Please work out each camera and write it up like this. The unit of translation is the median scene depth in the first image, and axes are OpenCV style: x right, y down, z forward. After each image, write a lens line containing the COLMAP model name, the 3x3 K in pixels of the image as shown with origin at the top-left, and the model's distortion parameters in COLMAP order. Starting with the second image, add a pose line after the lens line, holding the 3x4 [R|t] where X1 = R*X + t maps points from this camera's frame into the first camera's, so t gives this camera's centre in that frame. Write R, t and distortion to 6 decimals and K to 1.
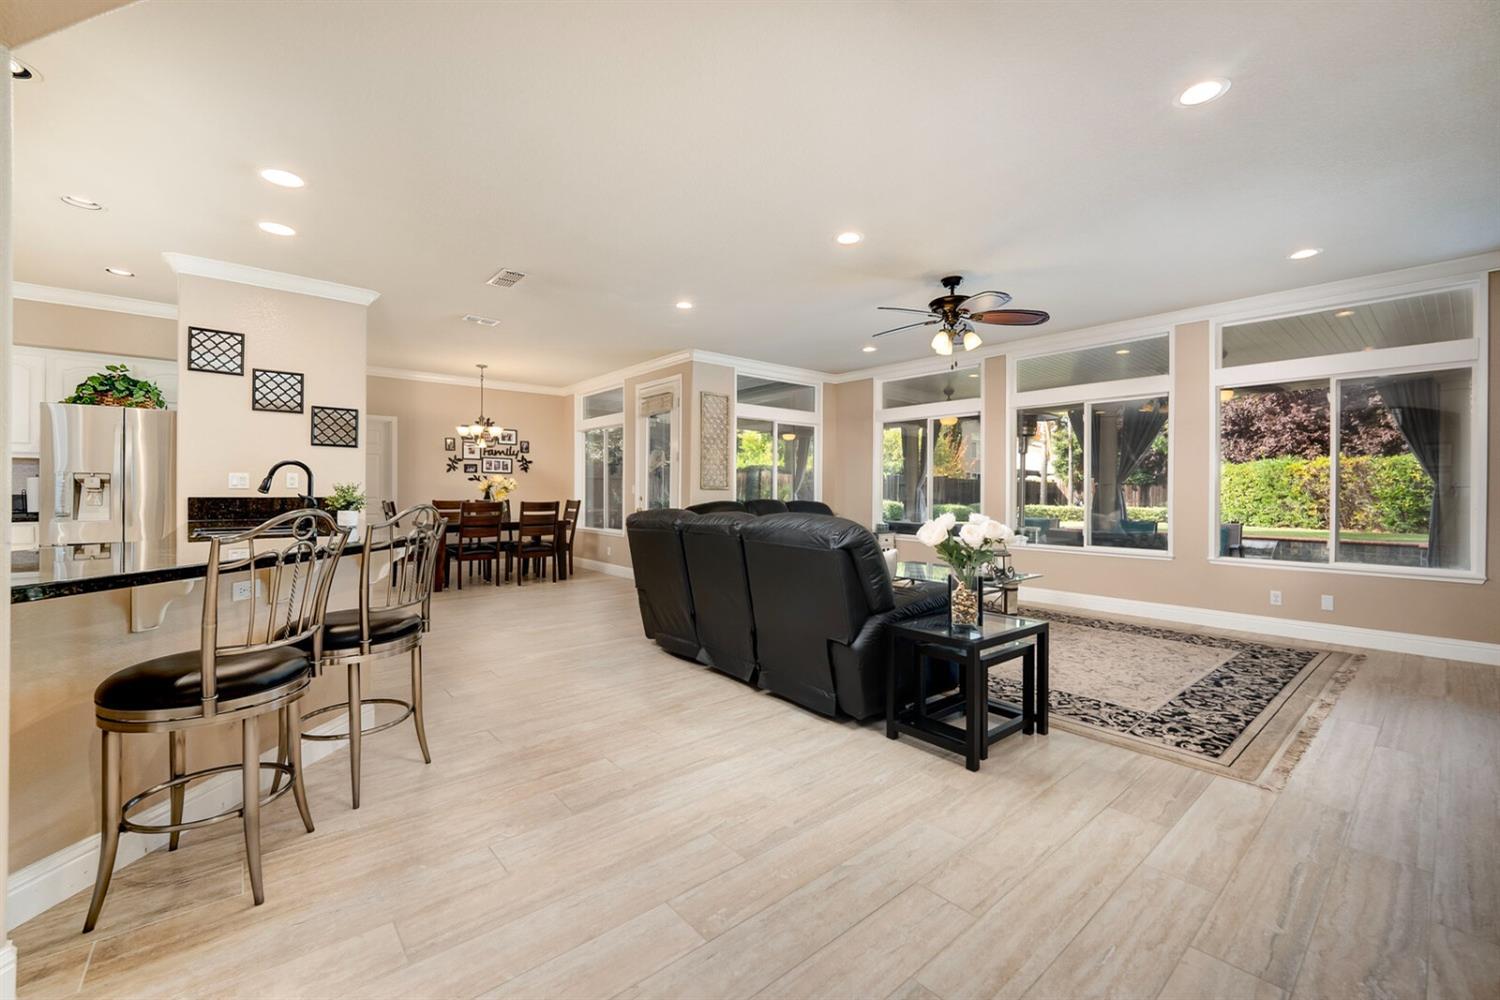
lens RADIAL K [[610.3, 0, 752.0], [0, 610.3, 493.9], [0, 0, 1]] dist [-0.010907, -0.000205]
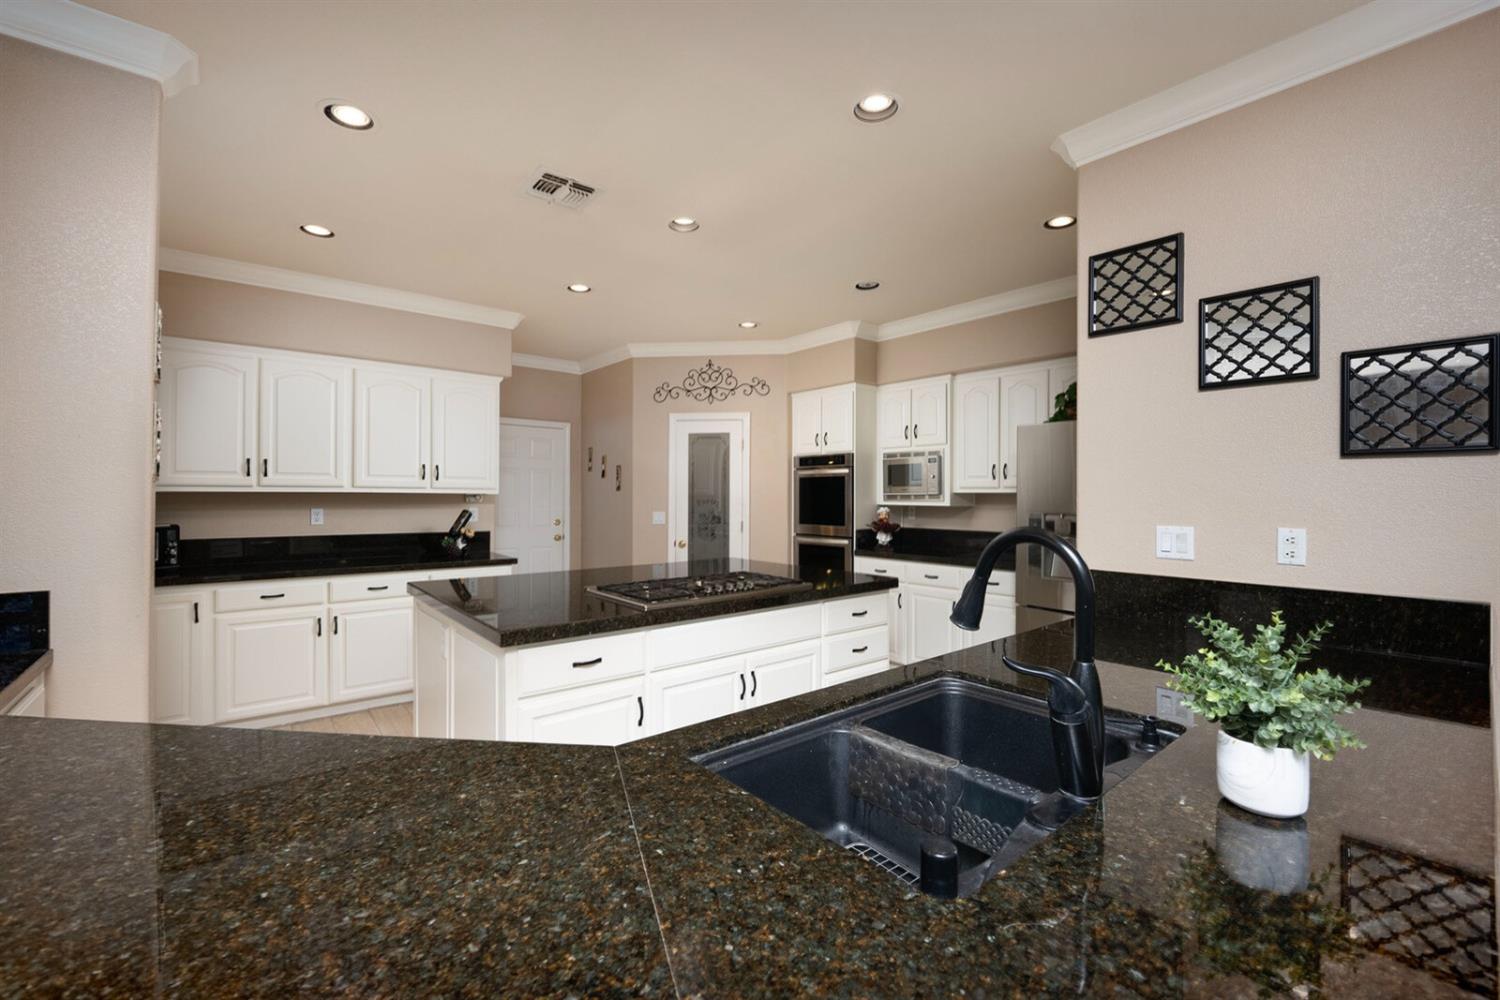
lens RADIAL K [[610.3, 0, 752.0], [0, 610.3, 493.9], [0, 0, 1]] dist [-0.010907, -0.000205]
pose [[-0.004801, -0.006771, -0.999966, -0.181203], [-0.004389, 0.999968, -0.006750, -0.027599], [0.999979, 0.004356, -0.004830, 0.331707]]
